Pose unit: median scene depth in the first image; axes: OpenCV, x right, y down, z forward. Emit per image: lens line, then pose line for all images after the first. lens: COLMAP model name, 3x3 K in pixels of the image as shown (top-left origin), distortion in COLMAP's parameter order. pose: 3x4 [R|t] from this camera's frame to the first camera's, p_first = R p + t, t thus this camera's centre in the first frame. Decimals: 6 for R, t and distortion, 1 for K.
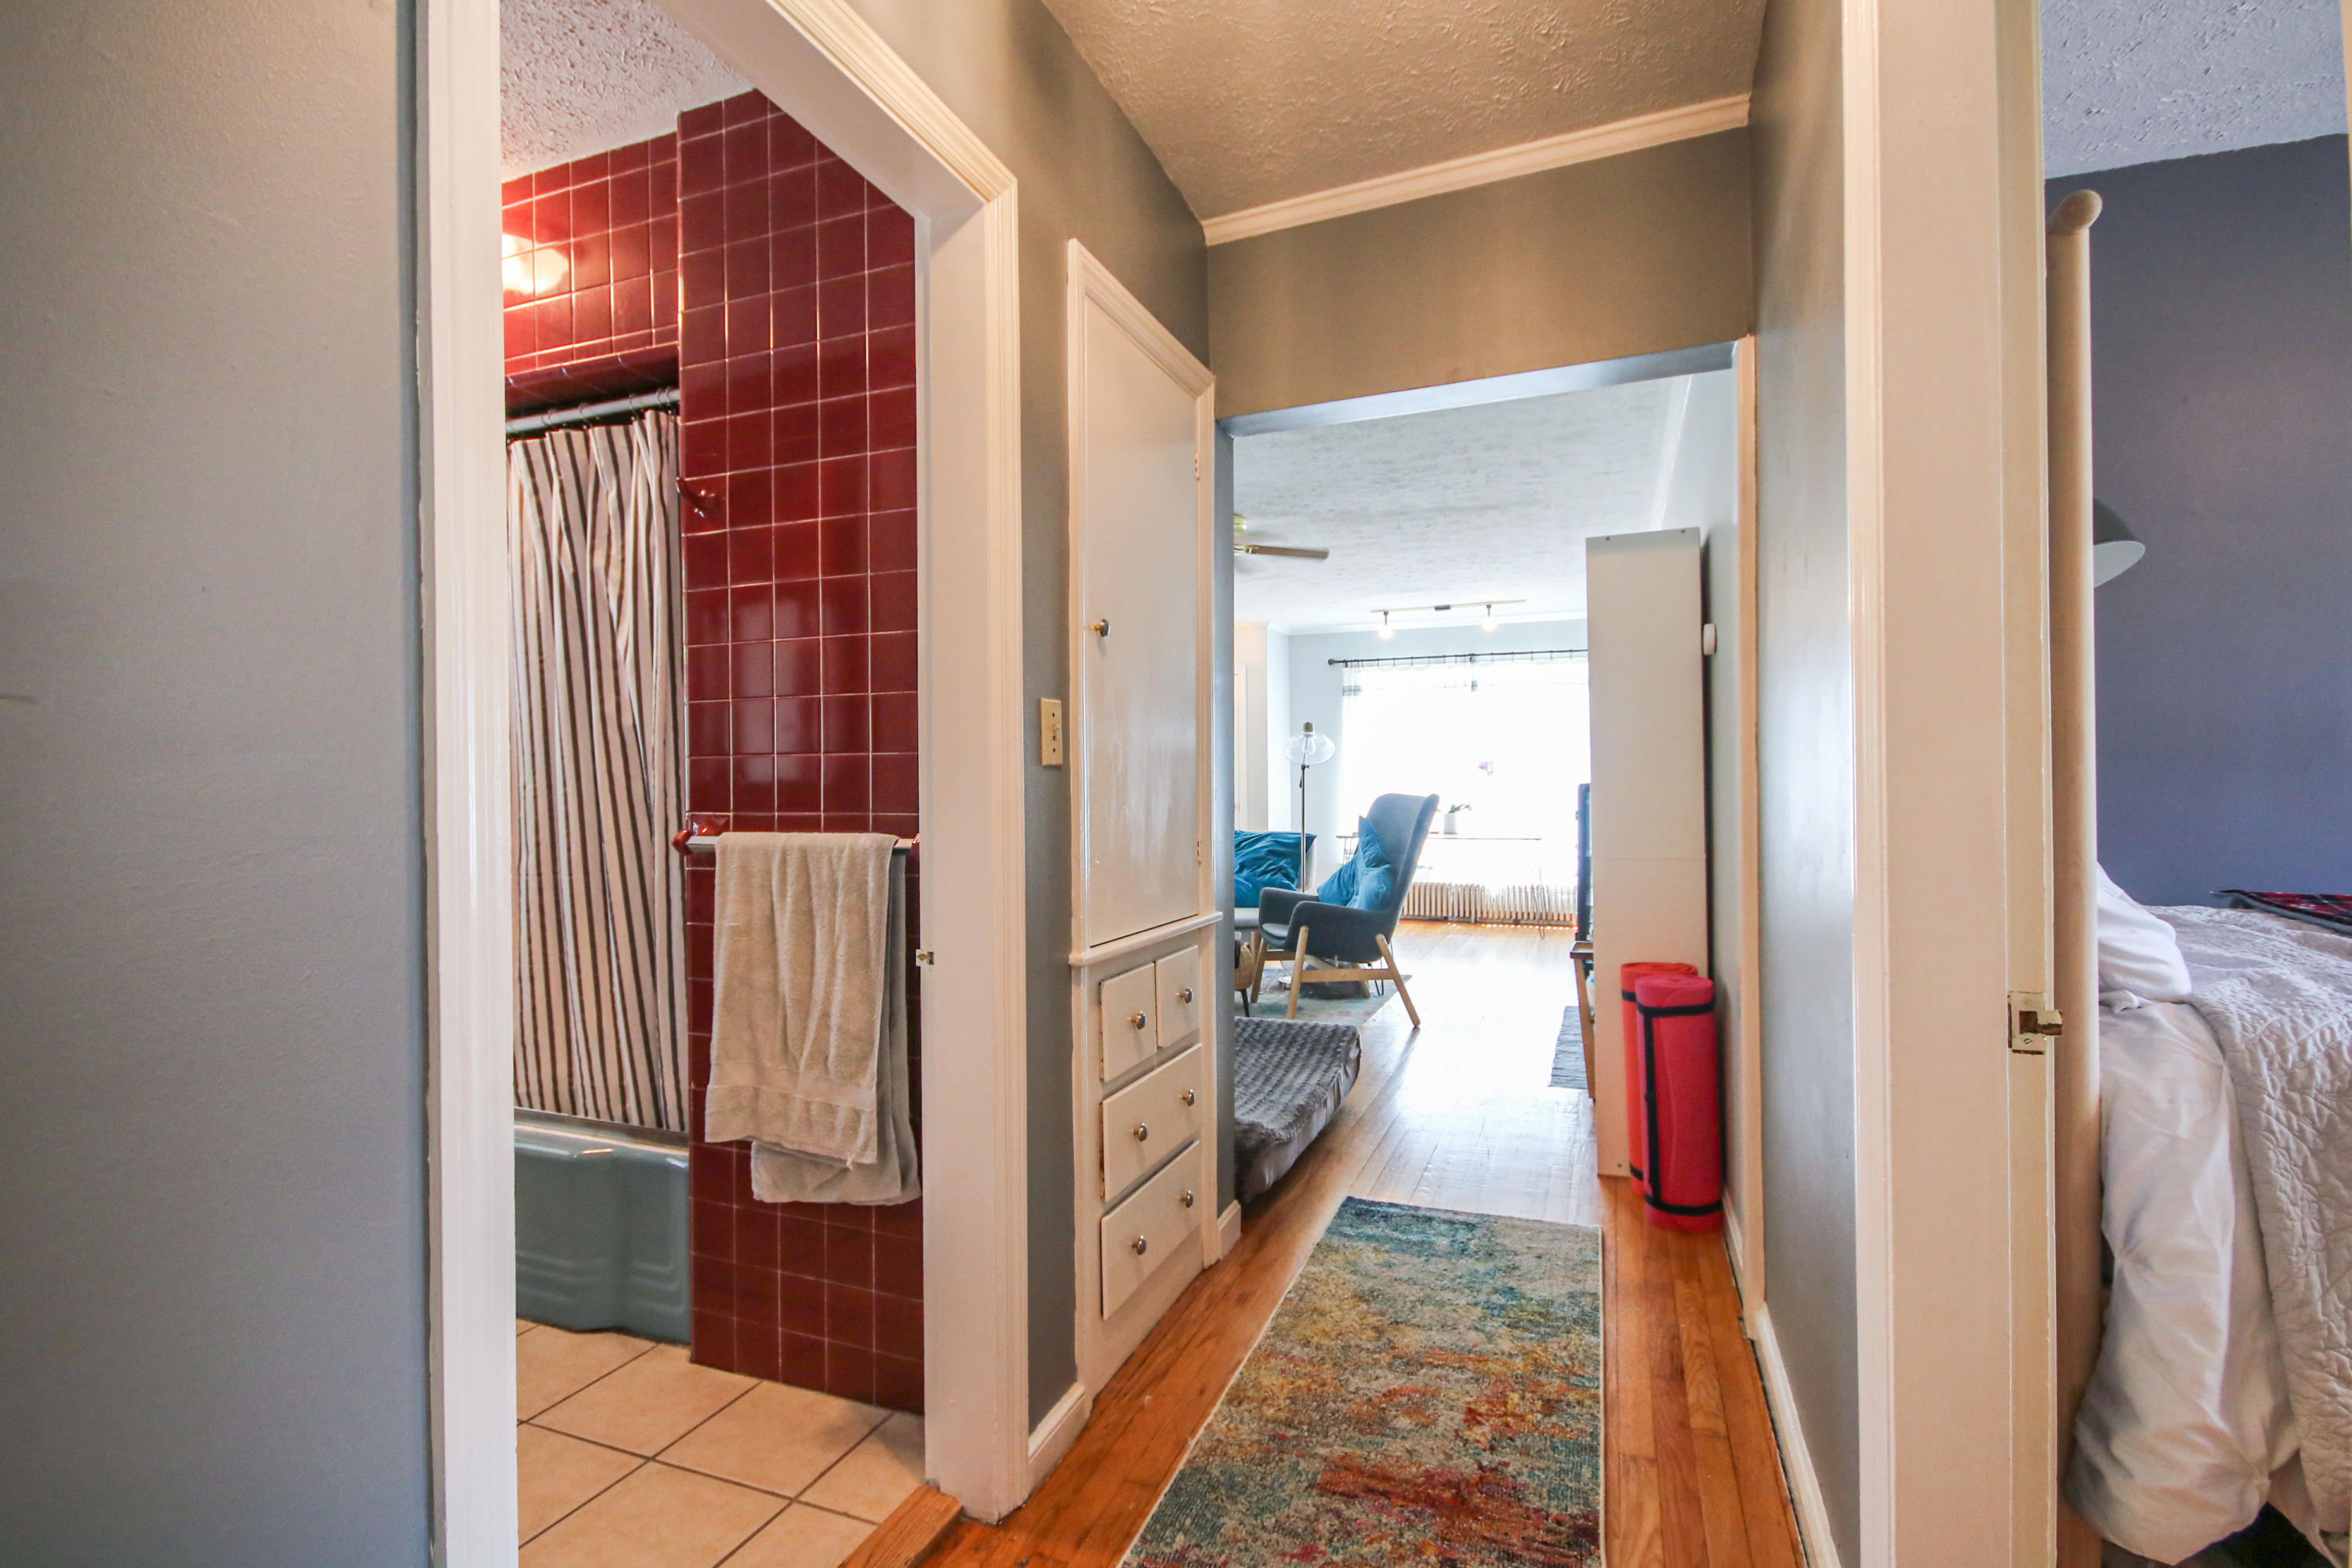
lens RADIAL K [[1096.9, 0, 1182.3], [0, 1096.9, 790.6], [0, 0, 1]] dist [-0.018132, -0.001410]
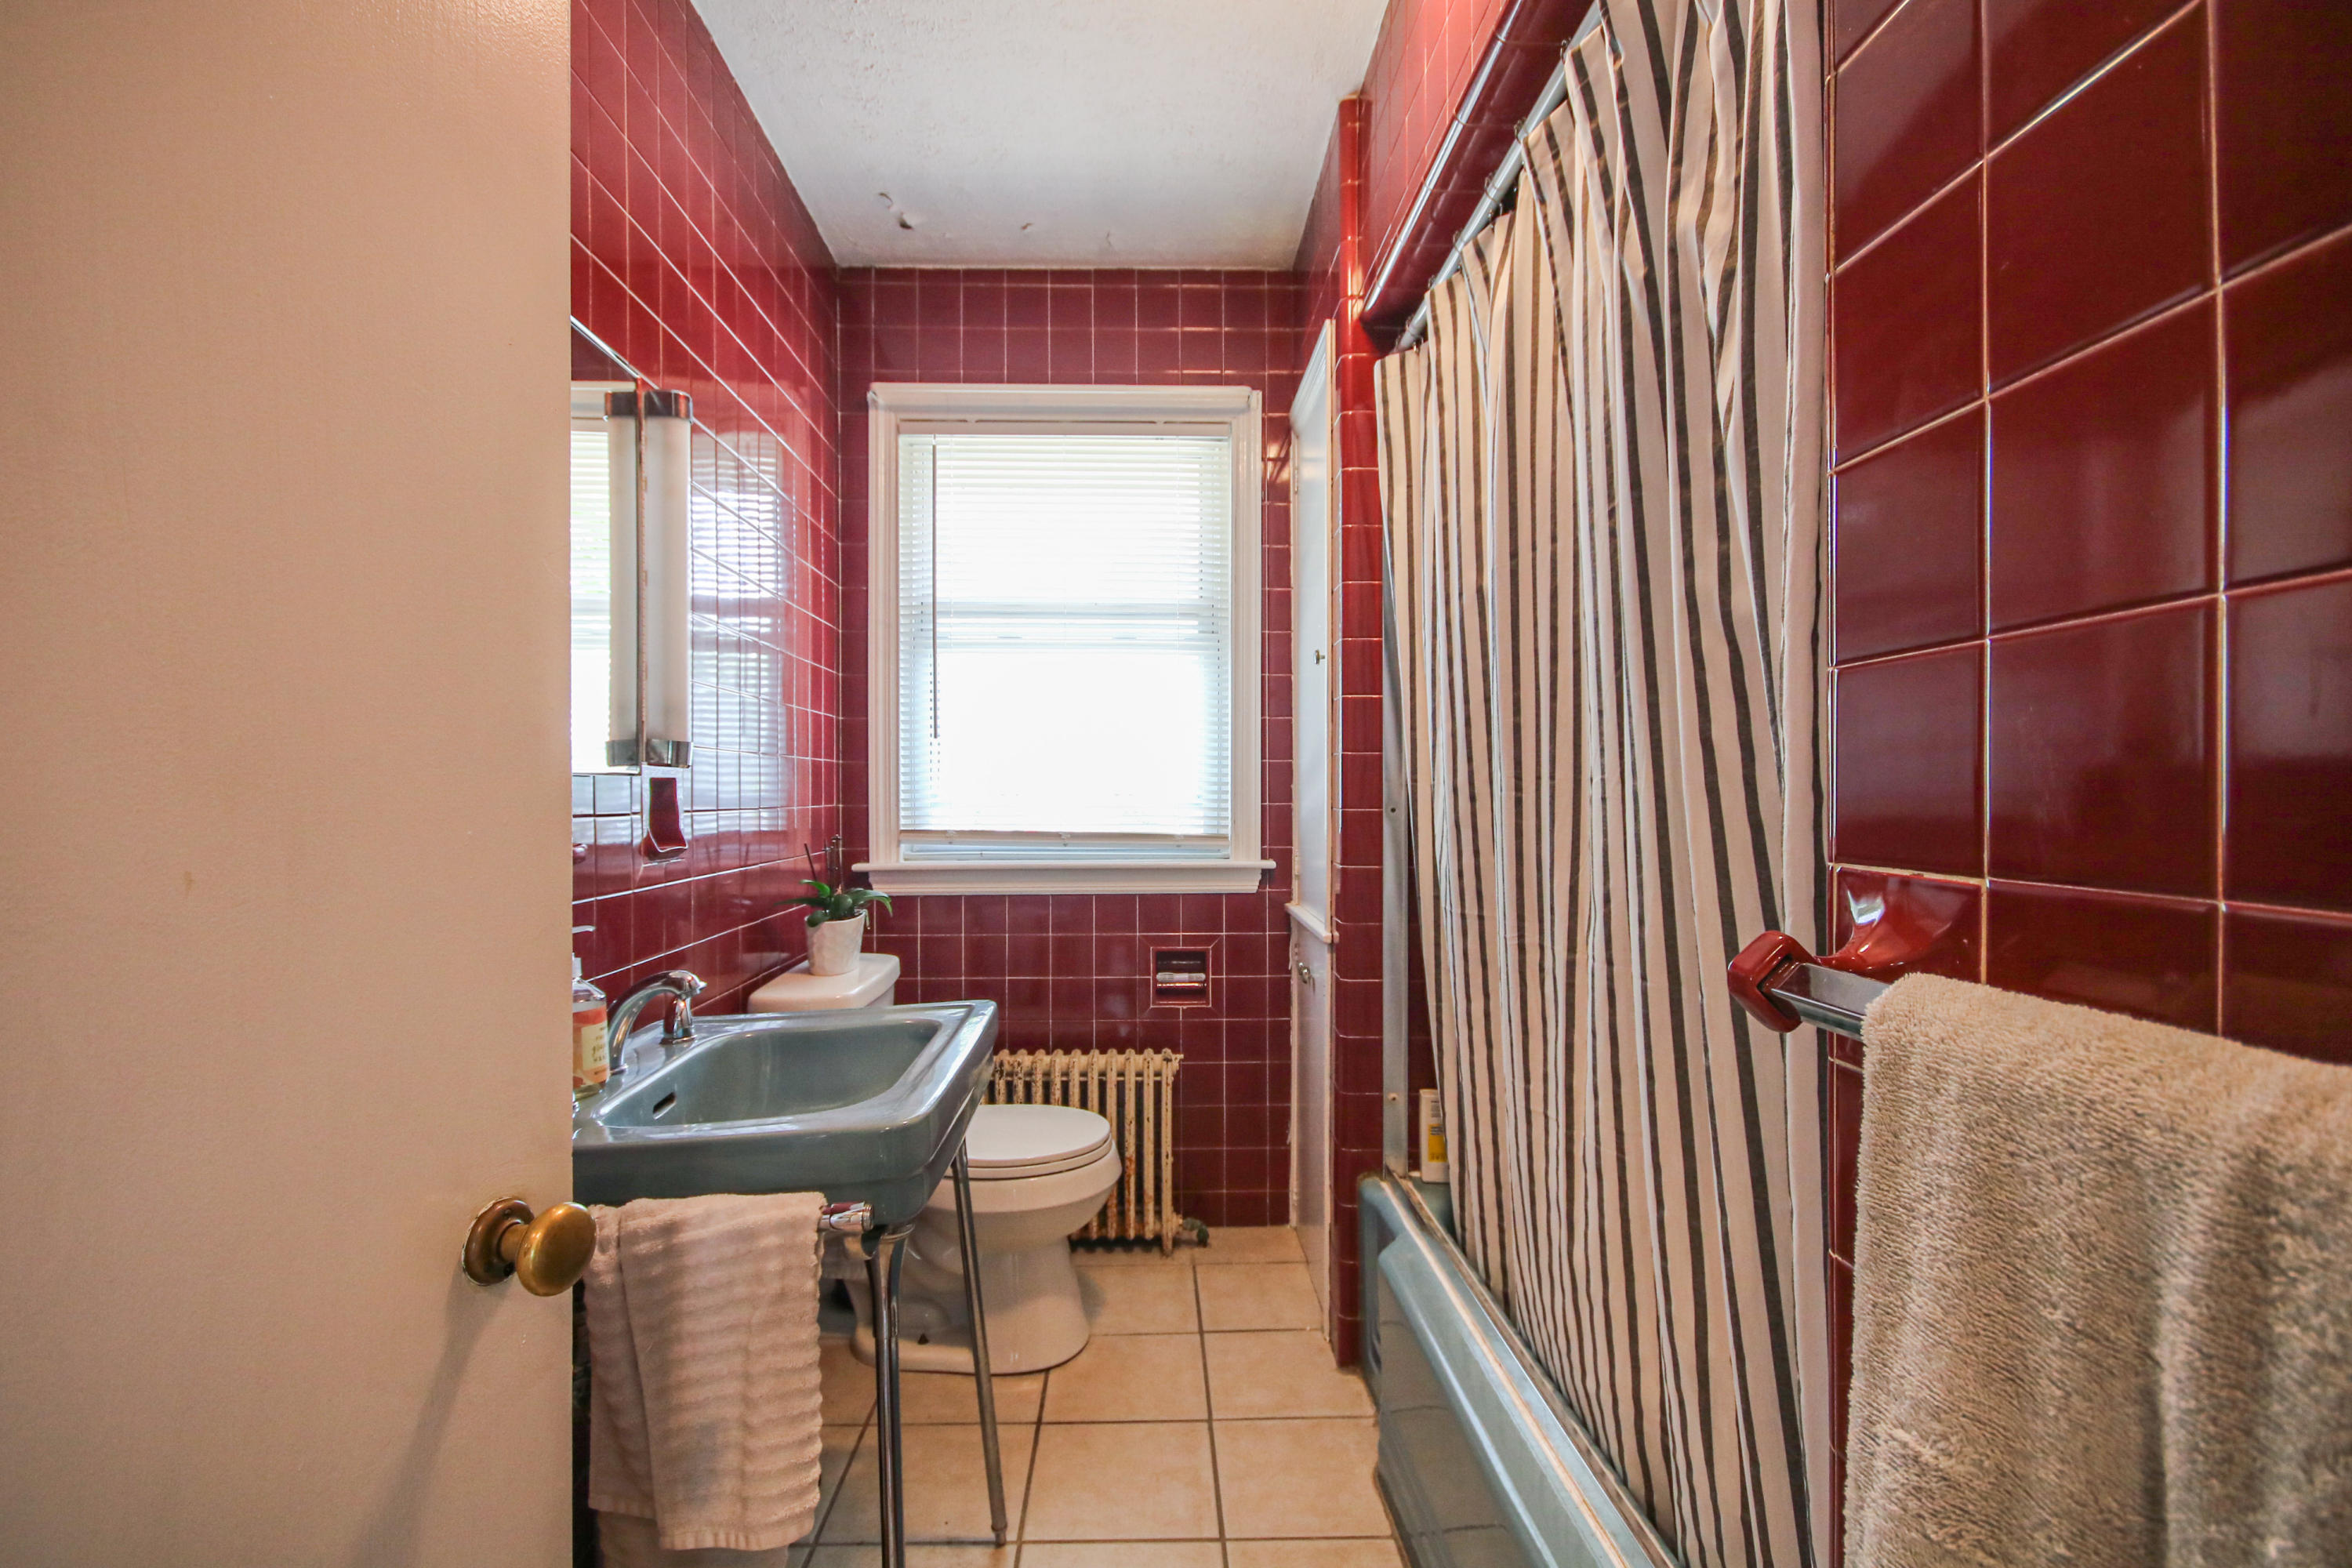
lens RADIAL K [[1096.9, 0, 1175.6], [0, 1096.9, 787.2], [0, 0, 1]] dist [-0.018132, -0.001410]
pose [[0.390512, 0.005887, -0.920579, -0.239264], [-0.008497, 0.999960, 0.002790, 0.001600], [0.920559, 0.006732, 0.390547, 0.671369]]
